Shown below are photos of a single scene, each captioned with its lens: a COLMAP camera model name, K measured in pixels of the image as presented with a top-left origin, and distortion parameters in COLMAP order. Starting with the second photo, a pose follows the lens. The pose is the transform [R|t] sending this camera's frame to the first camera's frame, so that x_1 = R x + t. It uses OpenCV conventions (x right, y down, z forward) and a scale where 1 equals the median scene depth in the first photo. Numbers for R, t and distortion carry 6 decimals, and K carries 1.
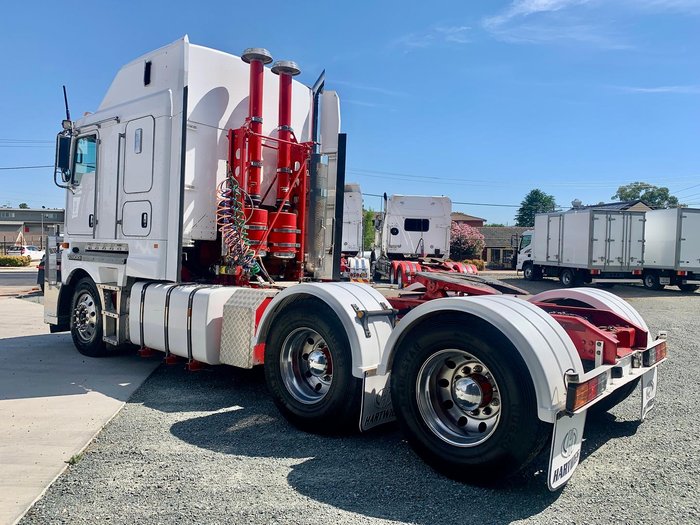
lens RADIAL K [[538.5, 0, 360.3], [0, 538.5, 264.5], [0, 0, 1]] dist [0.029635, -0.006479]
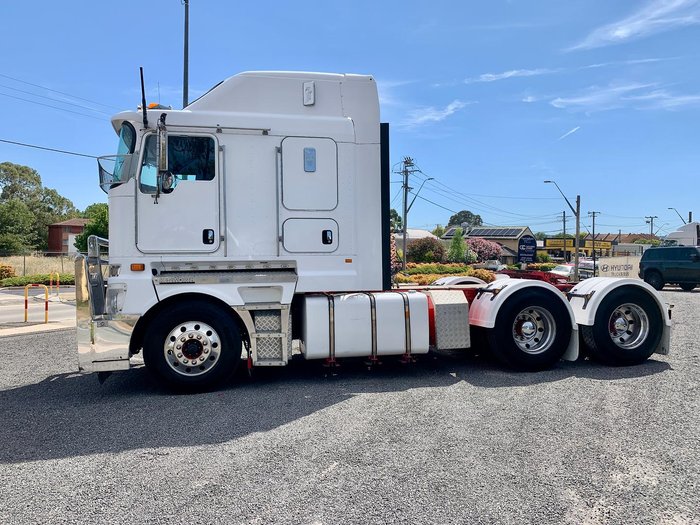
lens RADIAL K [[535.9, 0, 350.0], [0, 535.9, 262.5], [0, 0, 1]] dist [0.030529, -0.003226]
pose [[0.591106, -0.036104, 0.805786, -1.192929], [0.049083, 0.998756, 0.008745, -0.039342], [-0.805099, 0.034381, 0.592143, 0.343652]]
